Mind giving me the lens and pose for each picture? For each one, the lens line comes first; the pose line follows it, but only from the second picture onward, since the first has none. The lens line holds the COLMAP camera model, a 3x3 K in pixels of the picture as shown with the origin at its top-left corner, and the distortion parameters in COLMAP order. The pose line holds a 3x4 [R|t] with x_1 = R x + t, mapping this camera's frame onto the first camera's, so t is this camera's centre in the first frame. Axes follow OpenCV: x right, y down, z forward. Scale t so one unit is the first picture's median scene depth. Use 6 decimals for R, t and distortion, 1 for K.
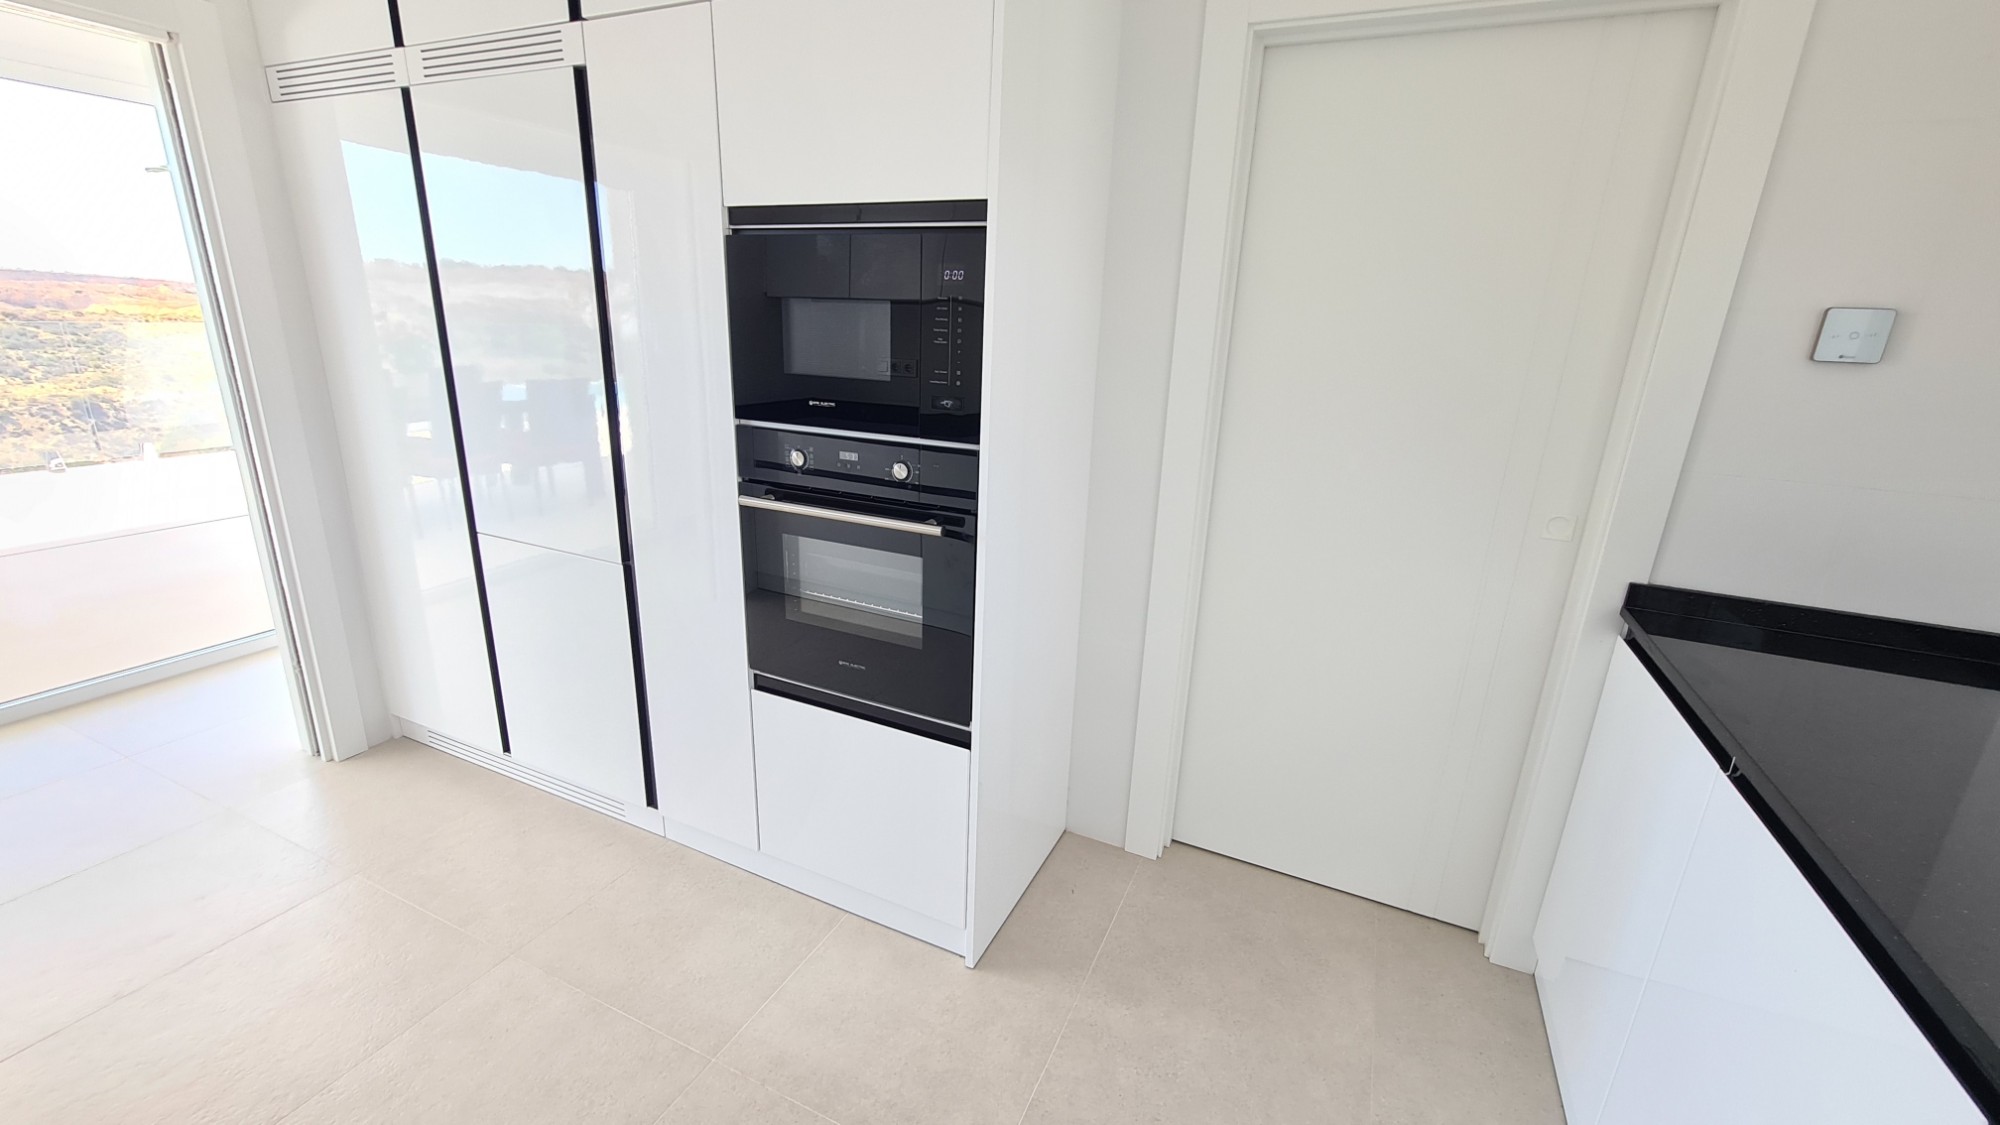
lens RADIAL K [[813.4, 0, 988.2], [0, 813.4, 558.7], [0, 0, 1]] dist [-0.004006, -0.000398]
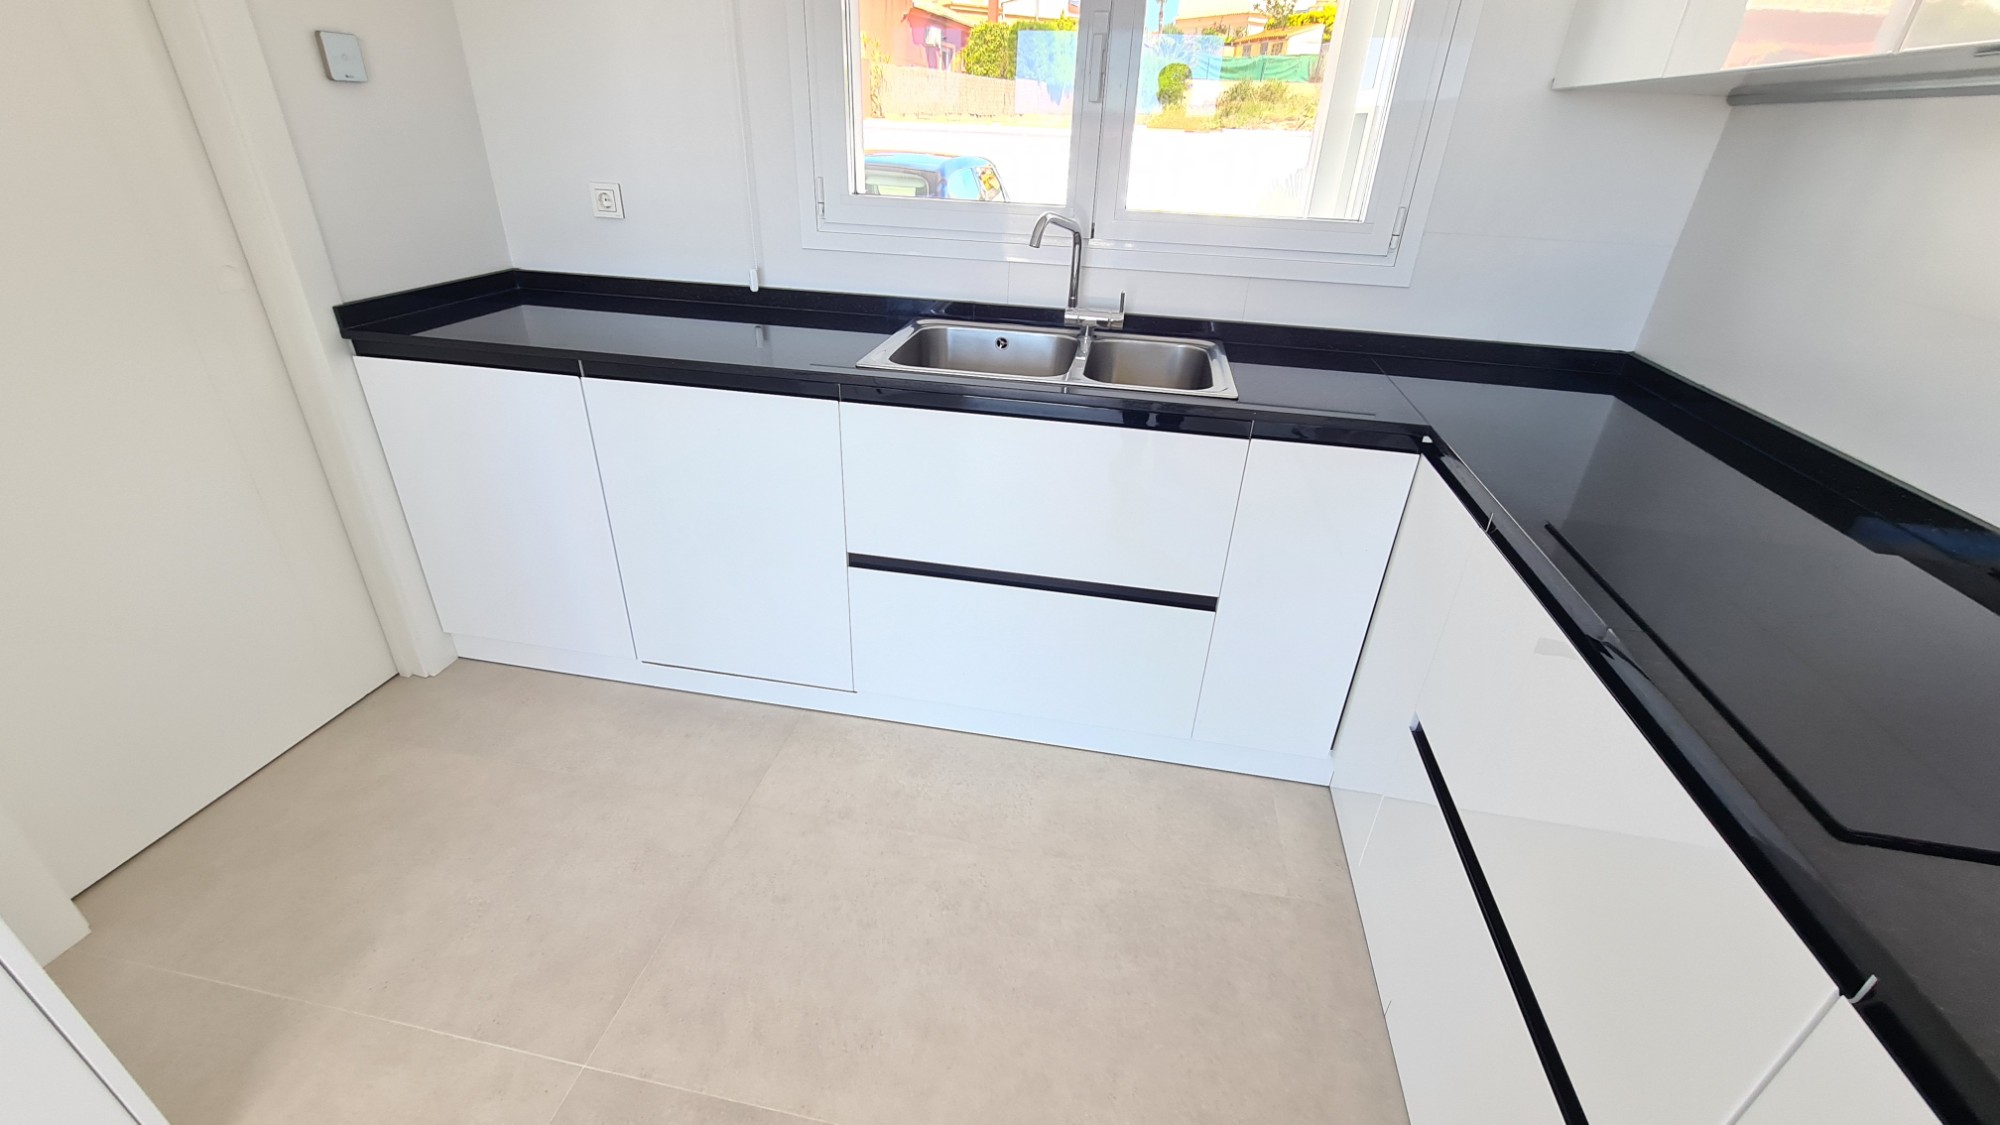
lens RADIAL K [[813.4, 0, 988.2], [0, 813.4, 558.7], [0, 0, 1]] dist [-0.004006, -0.000398]
pose [[-0.237619, -0.499267, 0.833229, -0.511483], [0.241962, 0.800335, 0.548560, -0.085537], [-0.940740, 0.331958, -0.069372, 0.343875]]
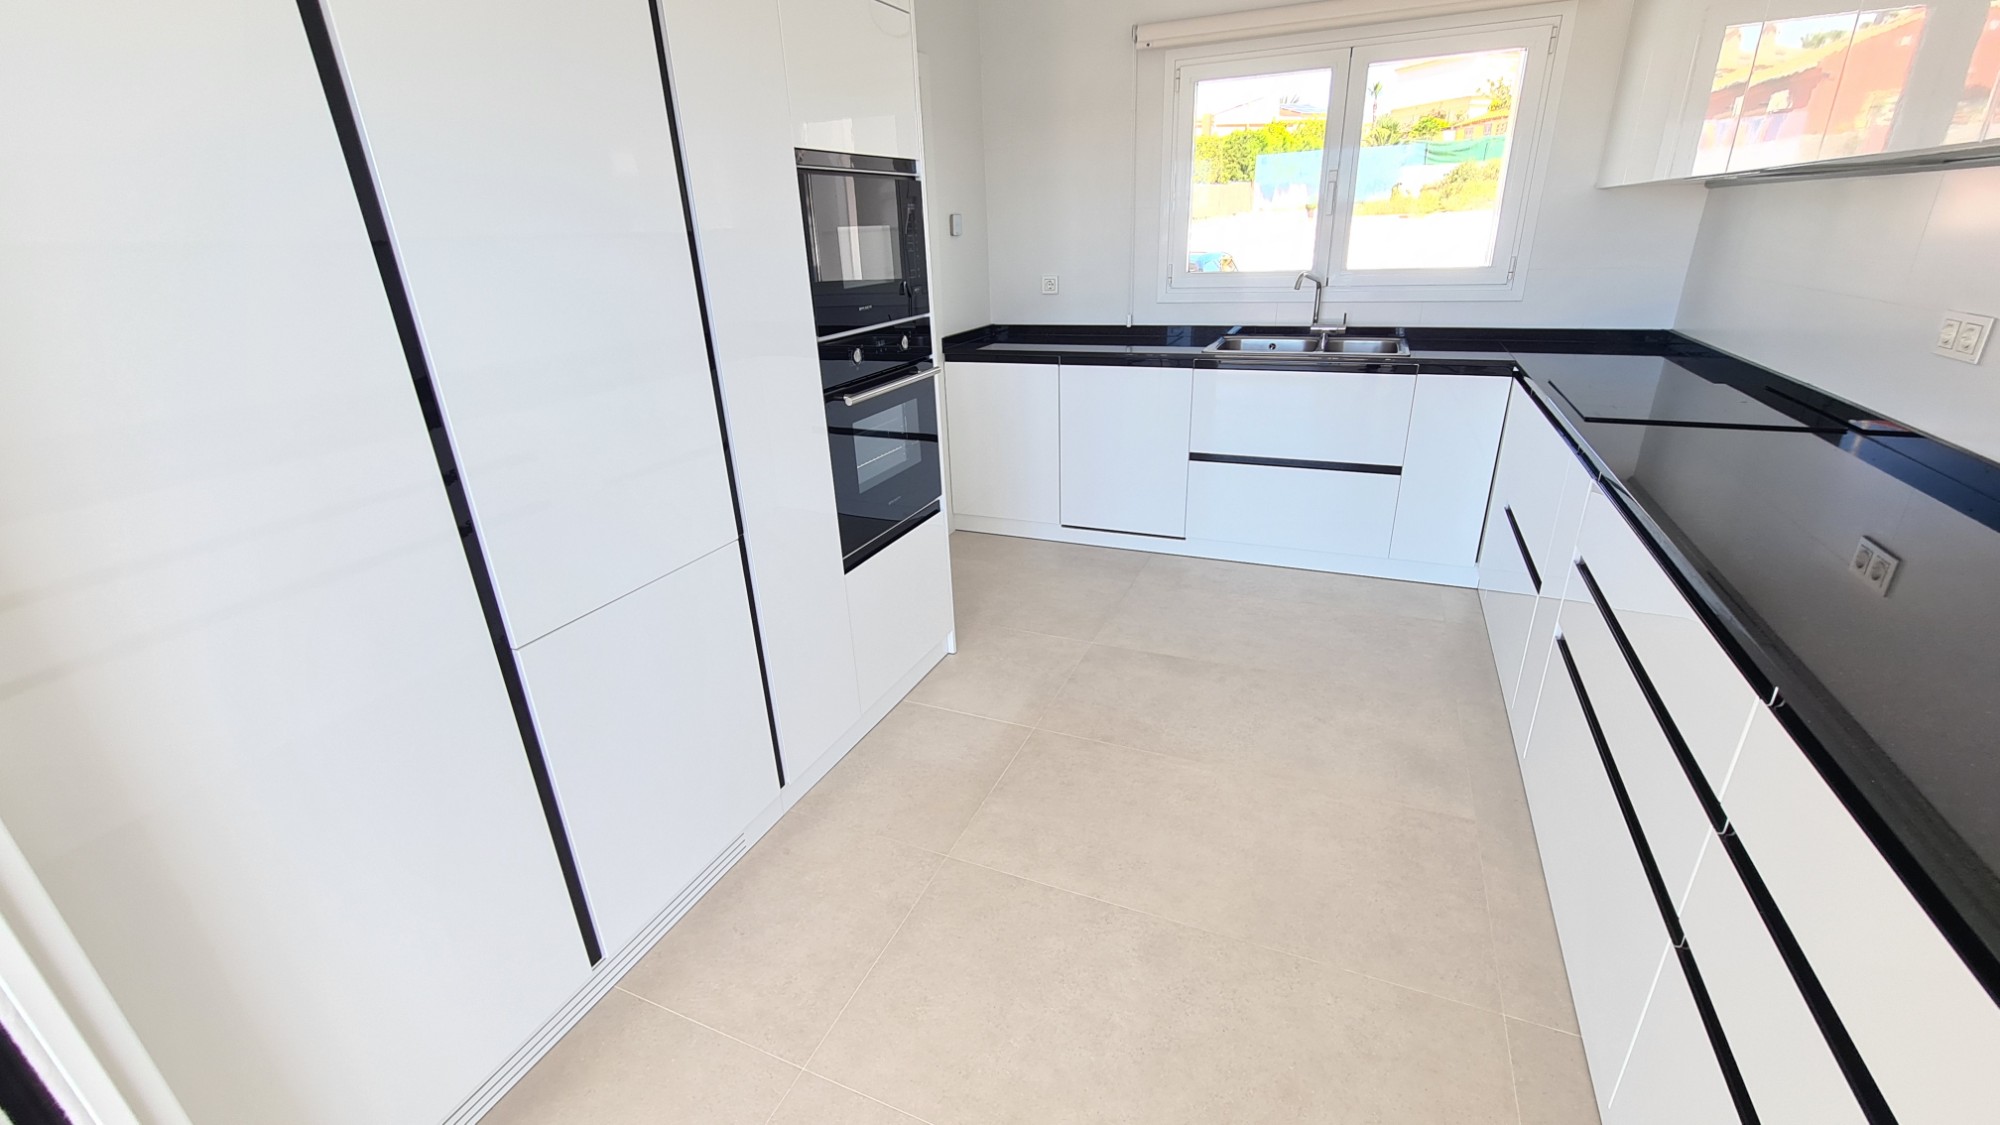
lens RADIAL K [[813.4, 0, 988.2], [0, 813.4, 558.7], [0, 0, 1]] dist [-0.004006, -0.000398]
pose [[-0.013942, -0.407897, 0.912921, -1.586226], [0.330363, 0.859859, 0.389234, -0.288541], [-0.943751, 0.307022, 0.122766, 0.773188]]
